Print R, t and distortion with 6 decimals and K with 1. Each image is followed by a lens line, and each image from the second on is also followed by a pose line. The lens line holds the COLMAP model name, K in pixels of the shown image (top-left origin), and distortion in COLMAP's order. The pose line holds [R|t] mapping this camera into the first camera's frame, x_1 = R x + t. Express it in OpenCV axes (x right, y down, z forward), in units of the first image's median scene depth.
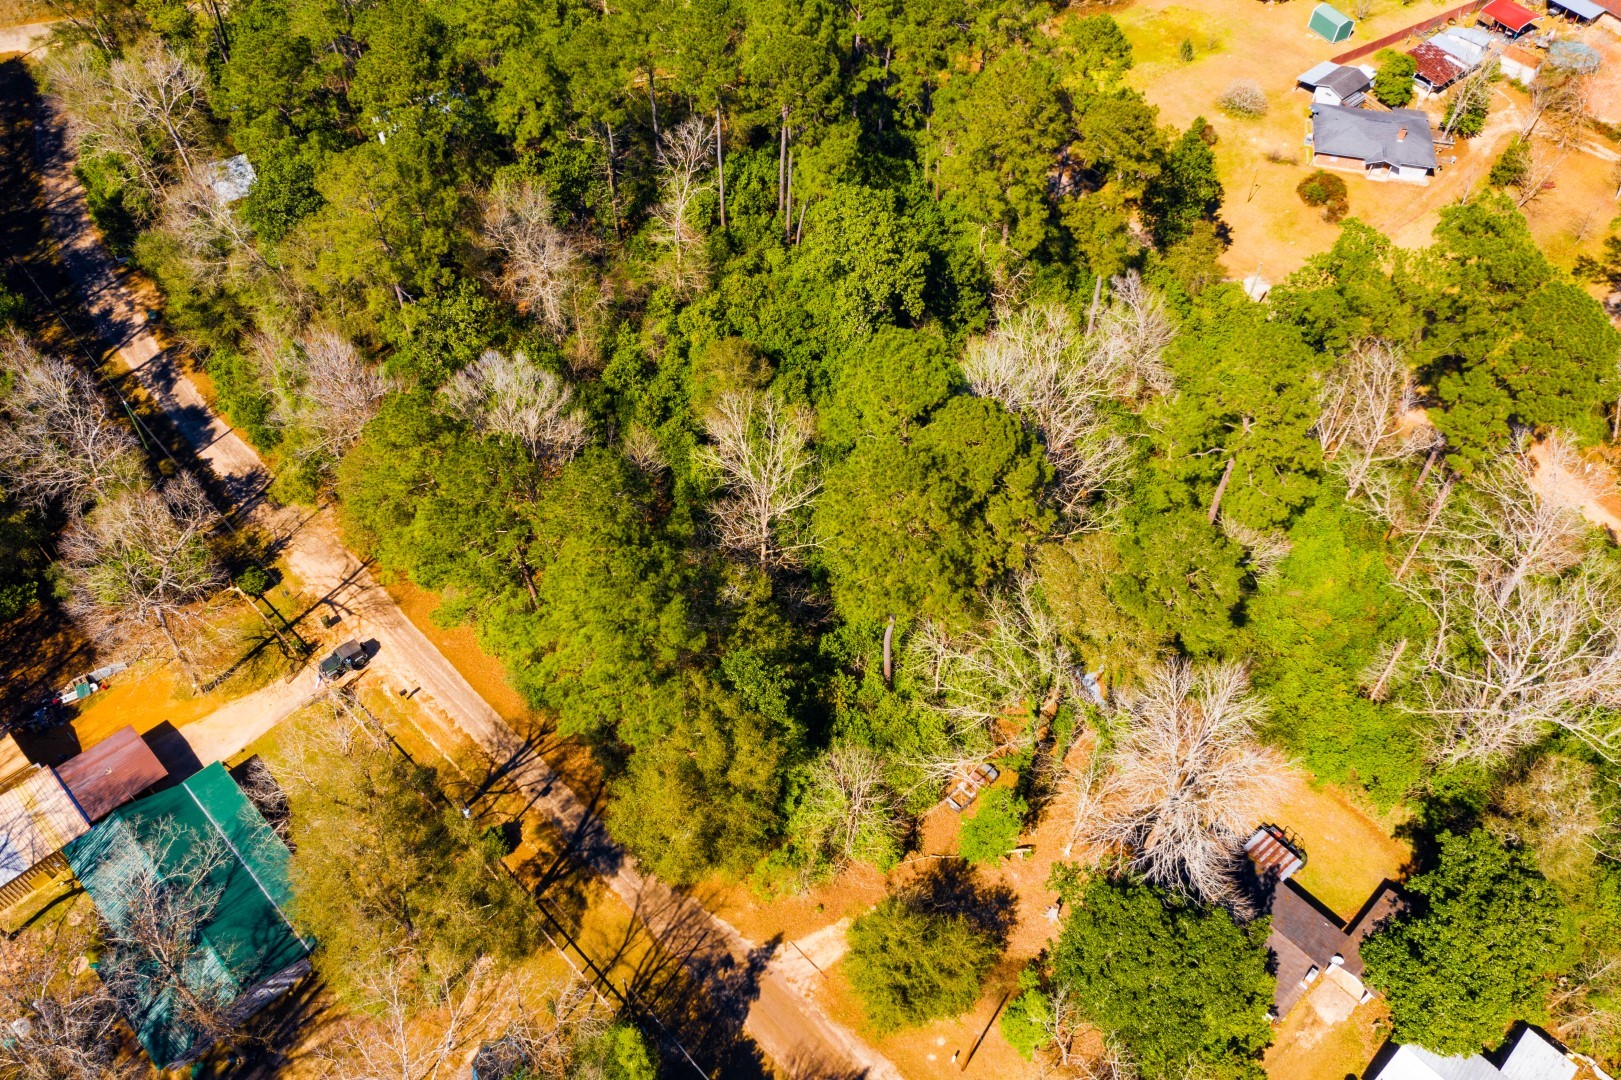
lens RADIAL K [[1288.4, 0, 812.1], [0, 1288.4, 530.4], [0, 0, 1]] dist [-0.004880, 0.005933]
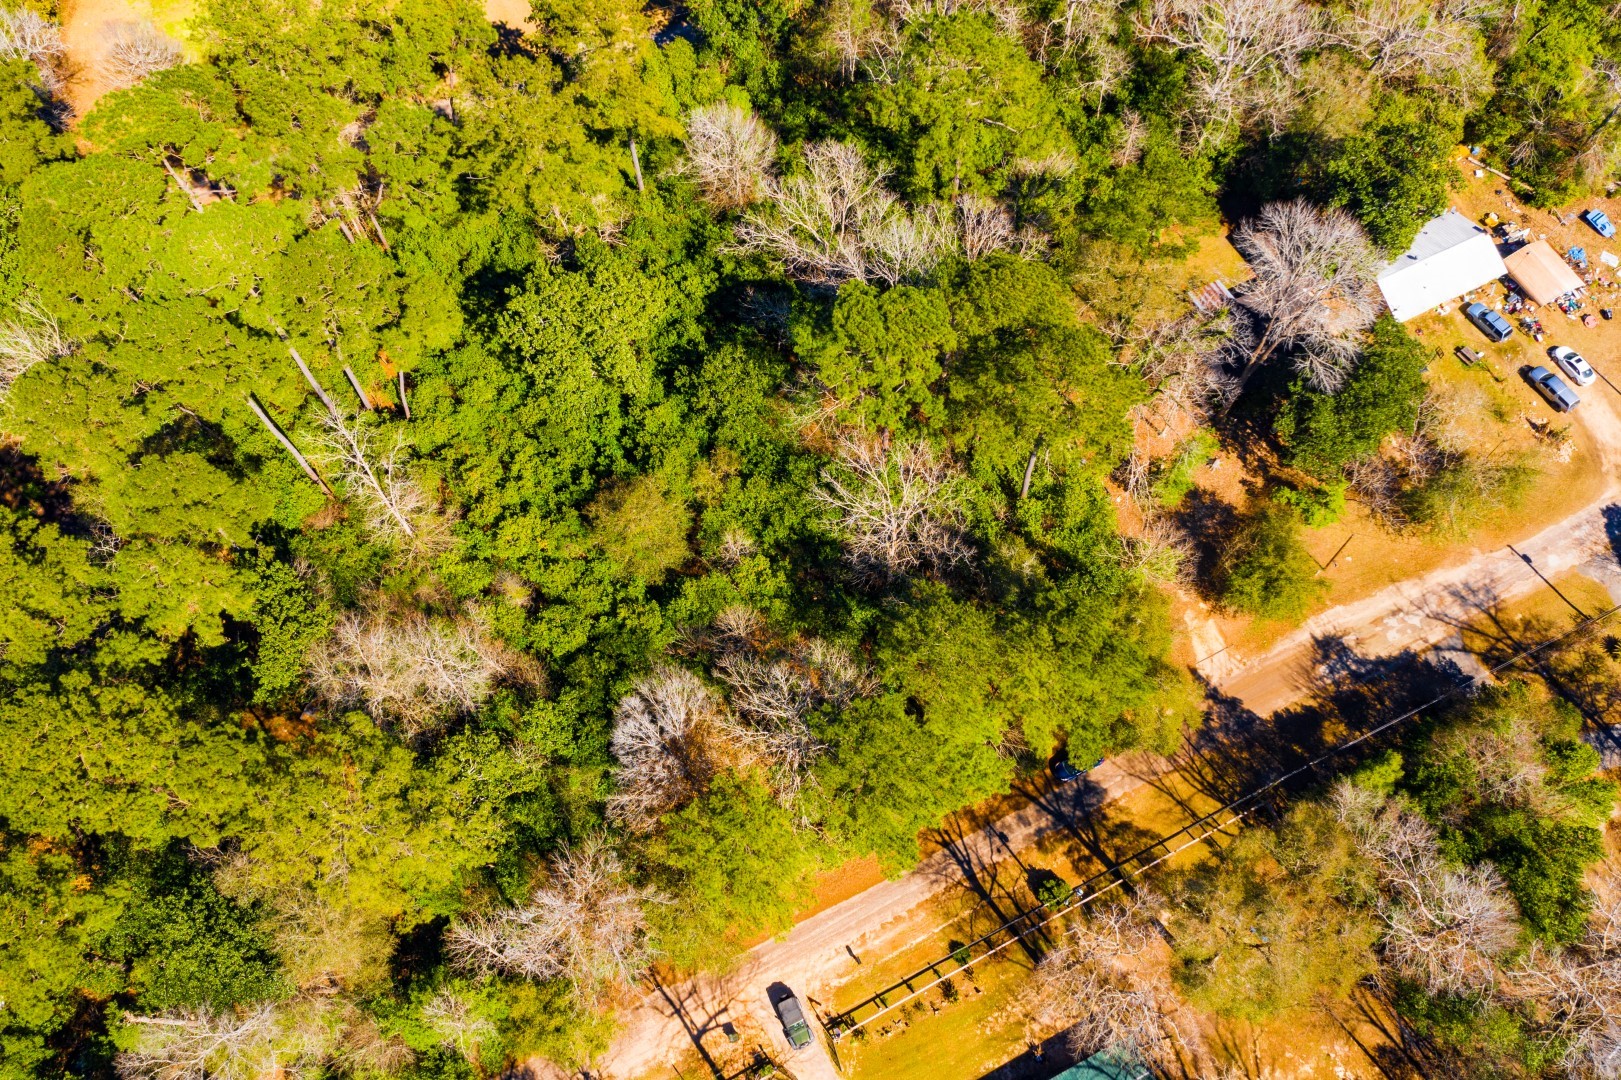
lens RADIAL K [[1288.4, 0, 811.9], [0, 1288.4, 539.4], [0, 0, 1]] dist [-0.004880, 0.005933]
pose [[0.301701, -0.881167, 0.364034, -0.412448], [0.738370, 0.457505, 0.495479, -0.526471], [-0.603147, 0.119305, 0.788657, 0.242164]]
